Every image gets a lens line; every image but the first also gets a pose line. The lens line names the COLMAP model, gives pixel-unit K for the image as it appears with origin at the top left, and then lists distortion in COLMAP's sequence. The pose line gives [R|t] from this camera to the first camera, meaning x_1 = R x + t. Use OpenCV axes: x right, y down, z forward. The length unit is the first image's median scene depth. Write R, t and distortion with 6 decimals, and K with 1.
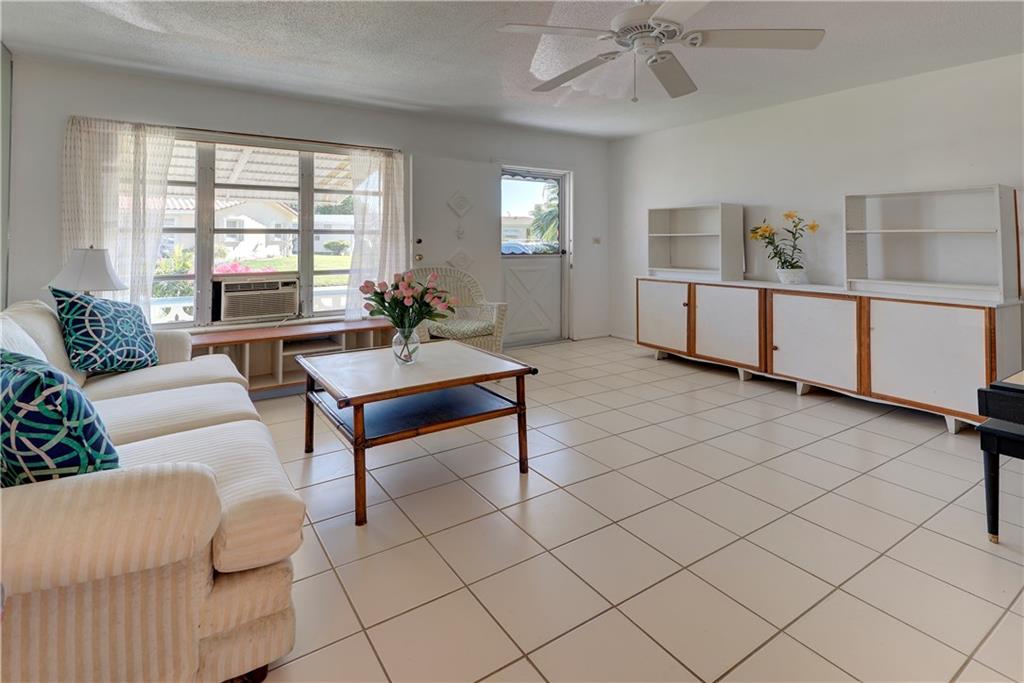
lens RADIAL K [[502.0, 0, 512.6], [0, 502.0, 303.0], [0, 0, 1]] dist [0.035281, -0.038333]
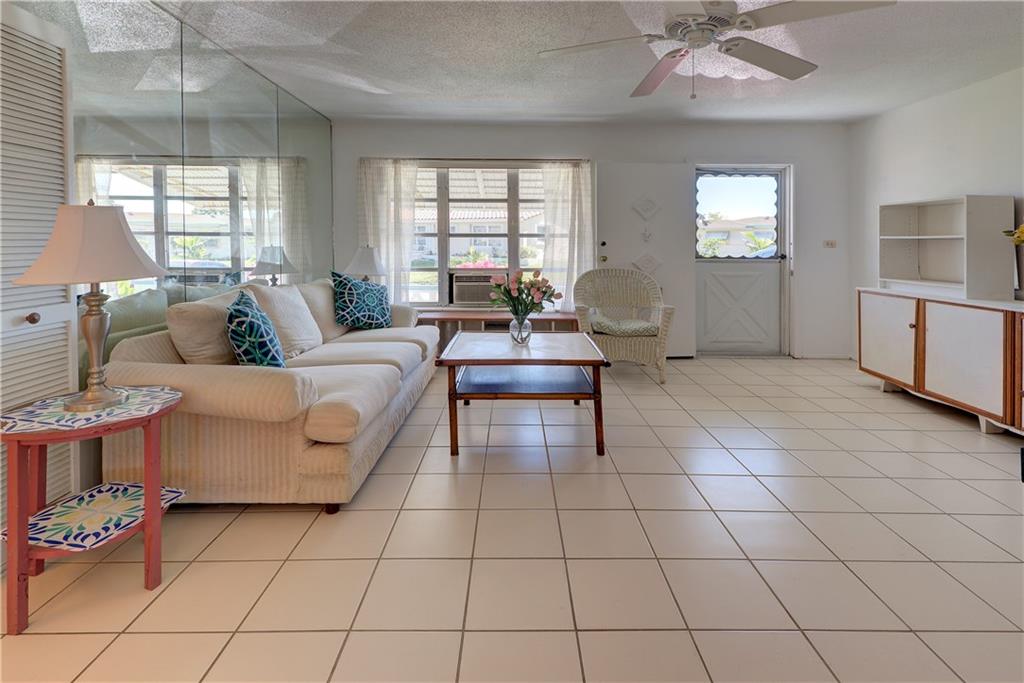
lens RADIAL K [[499.1, 0, 512.0], [0, 499.1, 341.5], [0, 0, 1]] dist [0.014658, -0.000577]
pose [[0.832808, 0.113438, -0.541814, 0.277389], [-0.074846, 0.992865, 0.092830, 0.000998], [0.548478, -0.036757, 0.835356, -0.014295]]
